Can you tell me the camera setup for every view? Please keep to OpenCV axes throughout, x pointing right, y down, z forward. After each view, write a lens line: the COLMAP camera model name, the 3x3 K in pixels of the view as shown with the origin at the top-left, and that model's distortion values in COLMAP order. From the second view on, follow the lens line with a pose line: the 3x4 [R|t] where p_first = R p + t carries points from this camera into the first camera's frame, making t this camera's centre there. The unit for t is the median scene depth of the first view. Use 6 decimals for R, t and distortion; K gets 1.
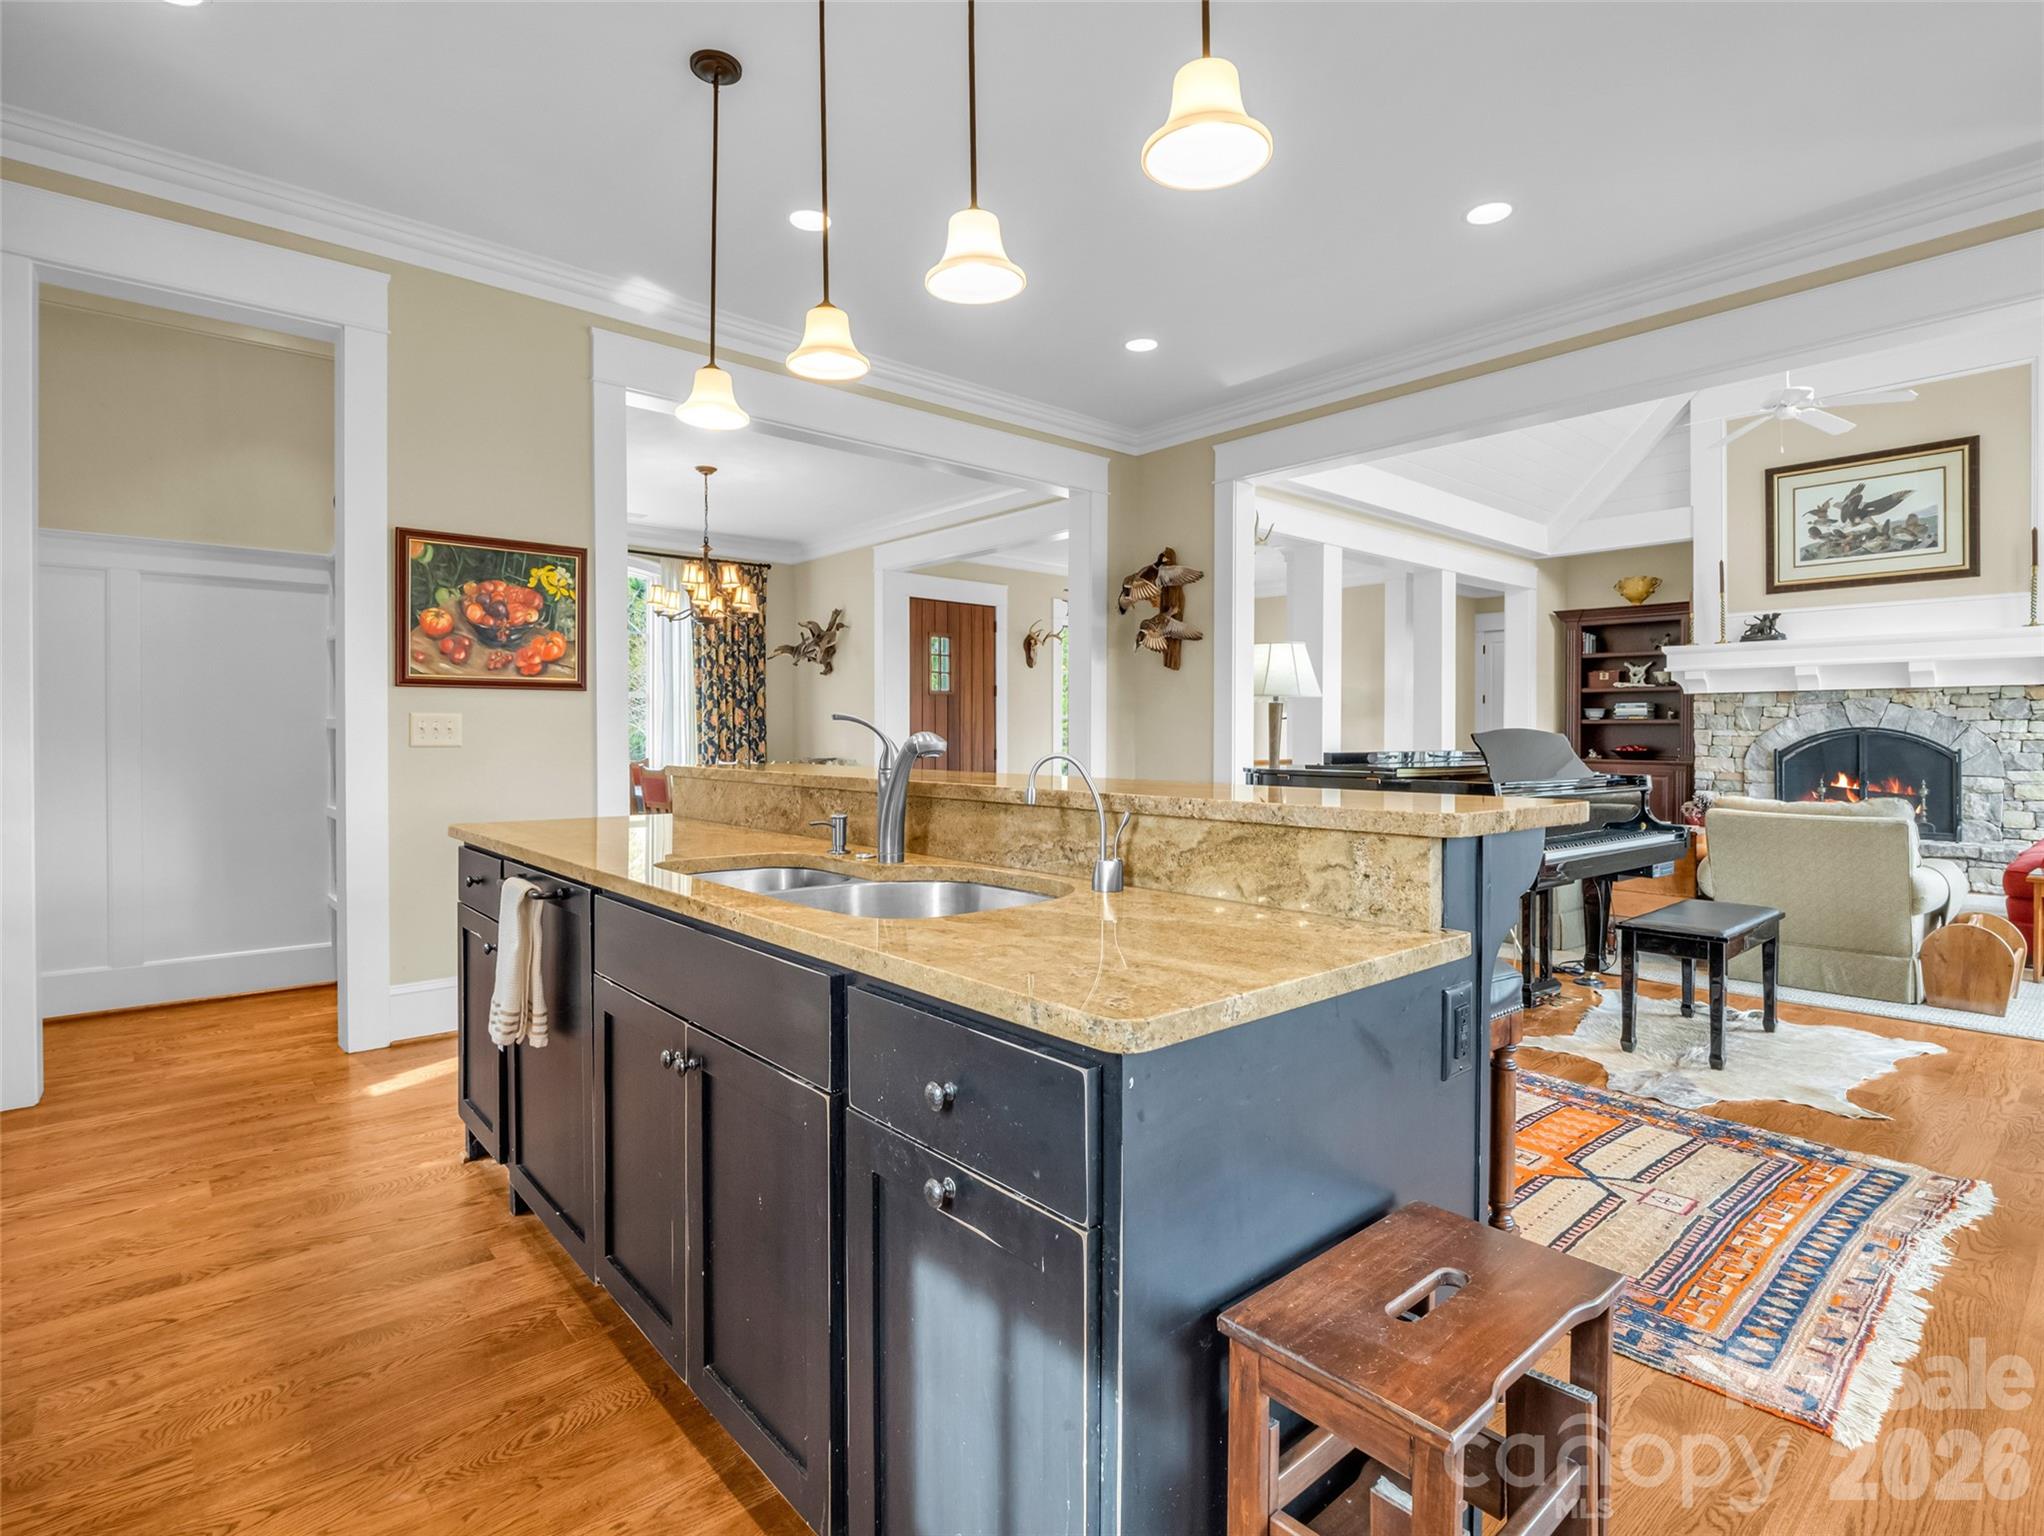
lens RADIAL K [[1017.3, 0, 1015.7], [0, 1017.3, 756.0], [0, 0, 1]] dist [-0.034981, -0.000789]
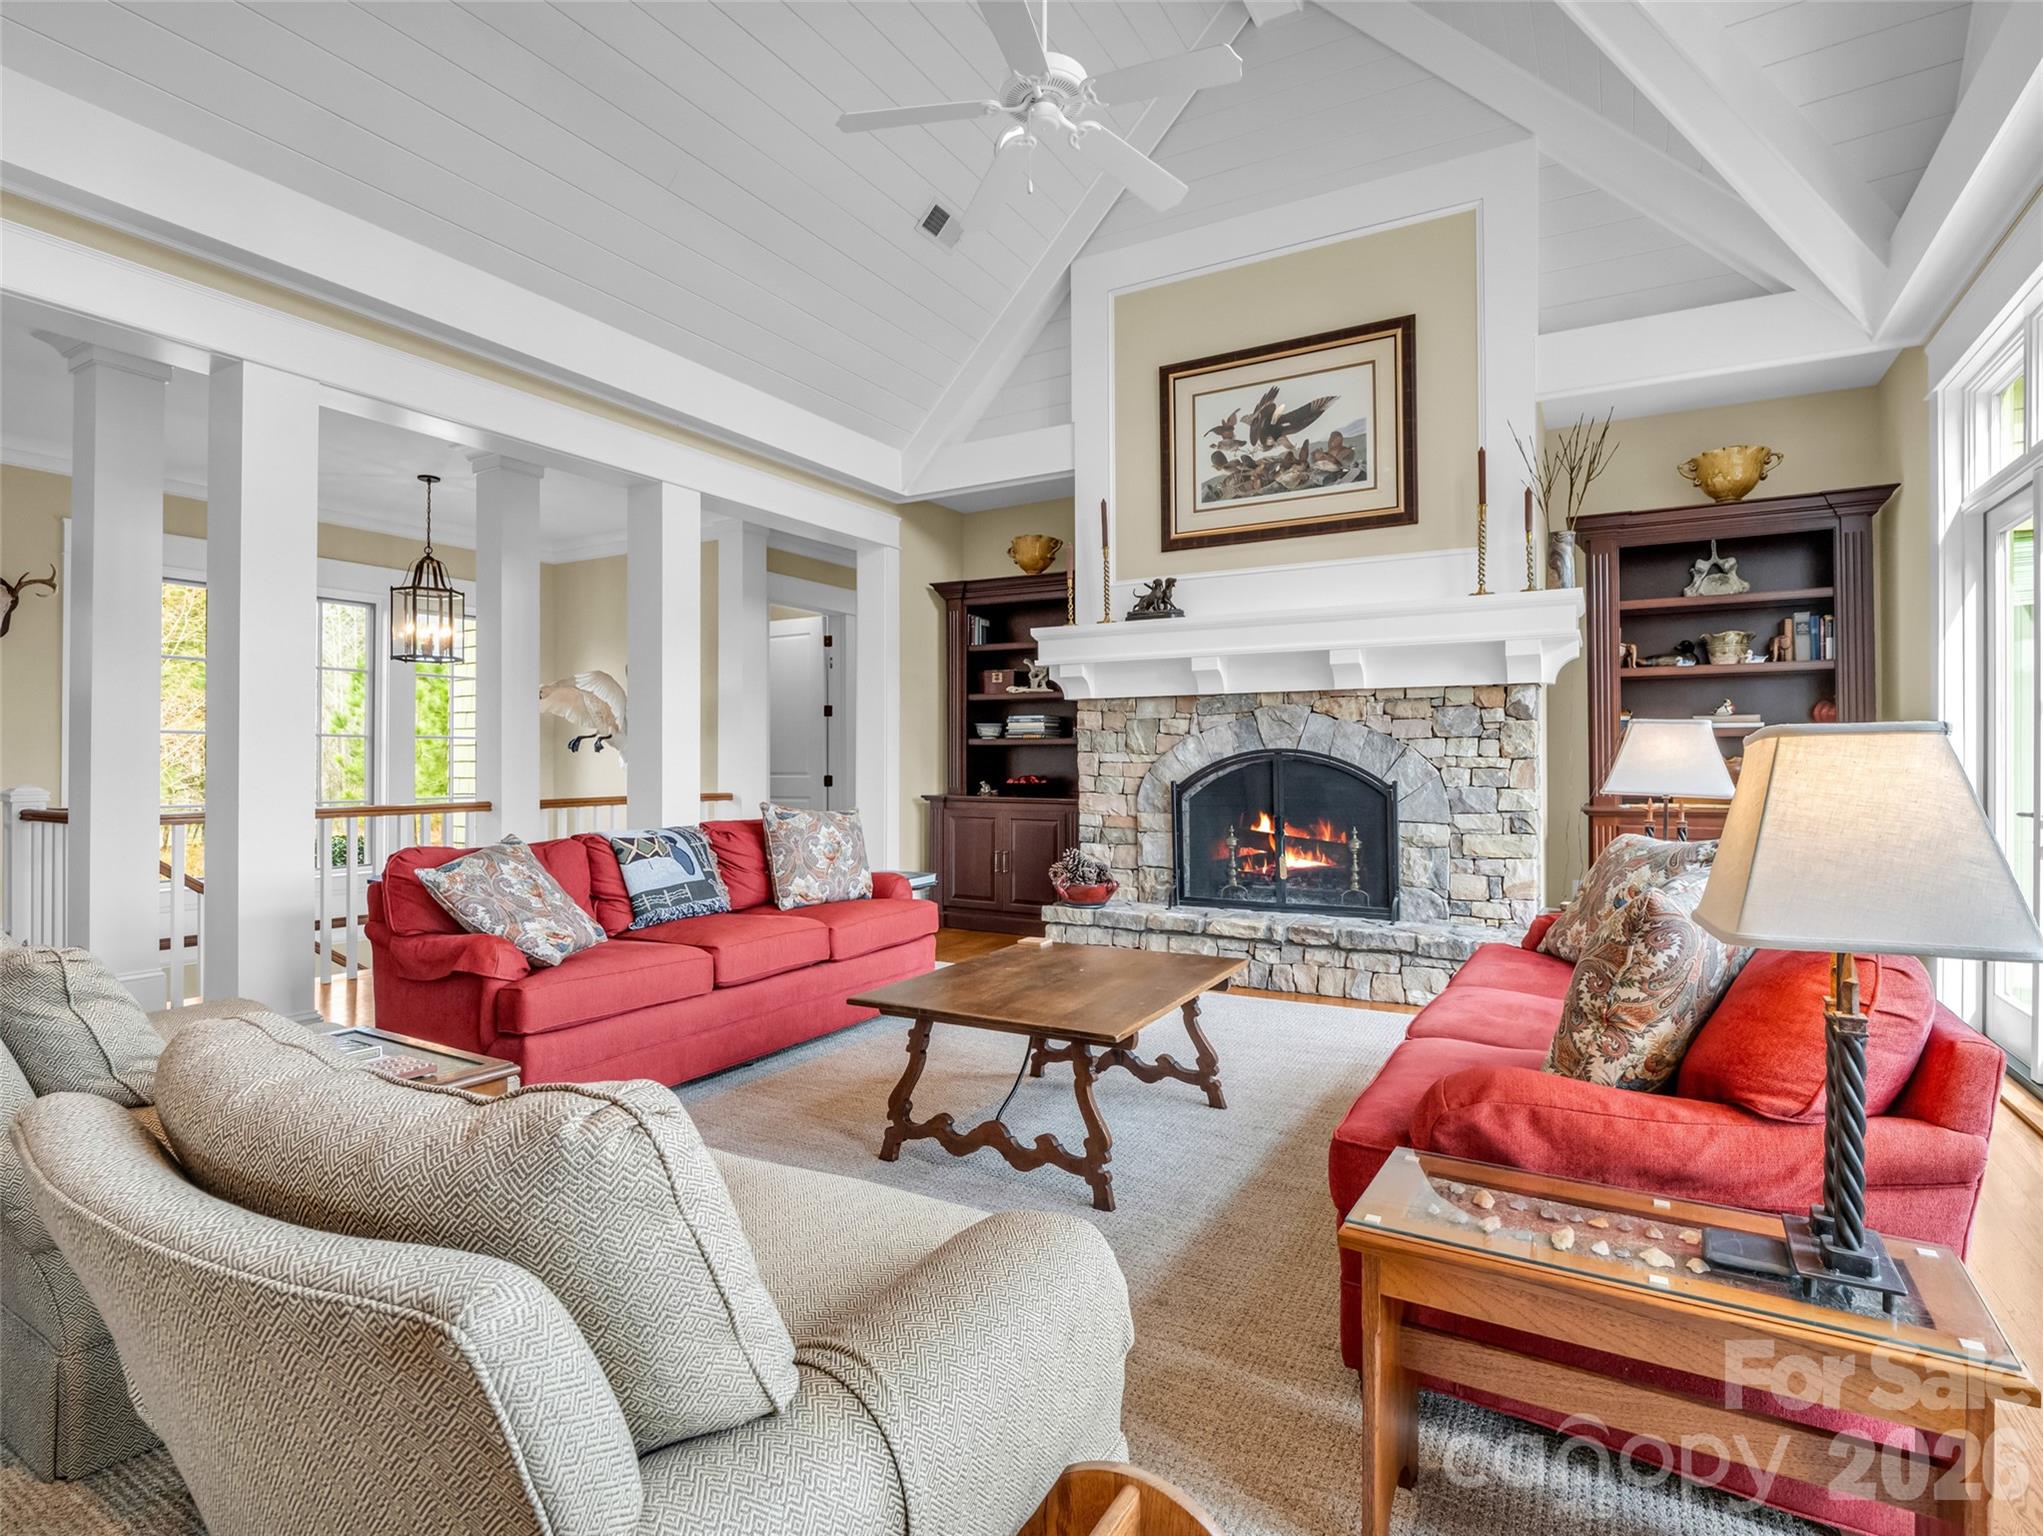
lens RADIAL K [[1016.8, 0, 1024.8], [0, 1016.8, 765.3], [0, 0, 1]] dist [-0.034981, -0.000789]
pose [[0.944500, -0.000162, 0.328512, 0.452288], [0.005789, 0.999853, -0.016152, -0.007684], [-0.328461, 0.017157, 0.944362, 0.395316]]
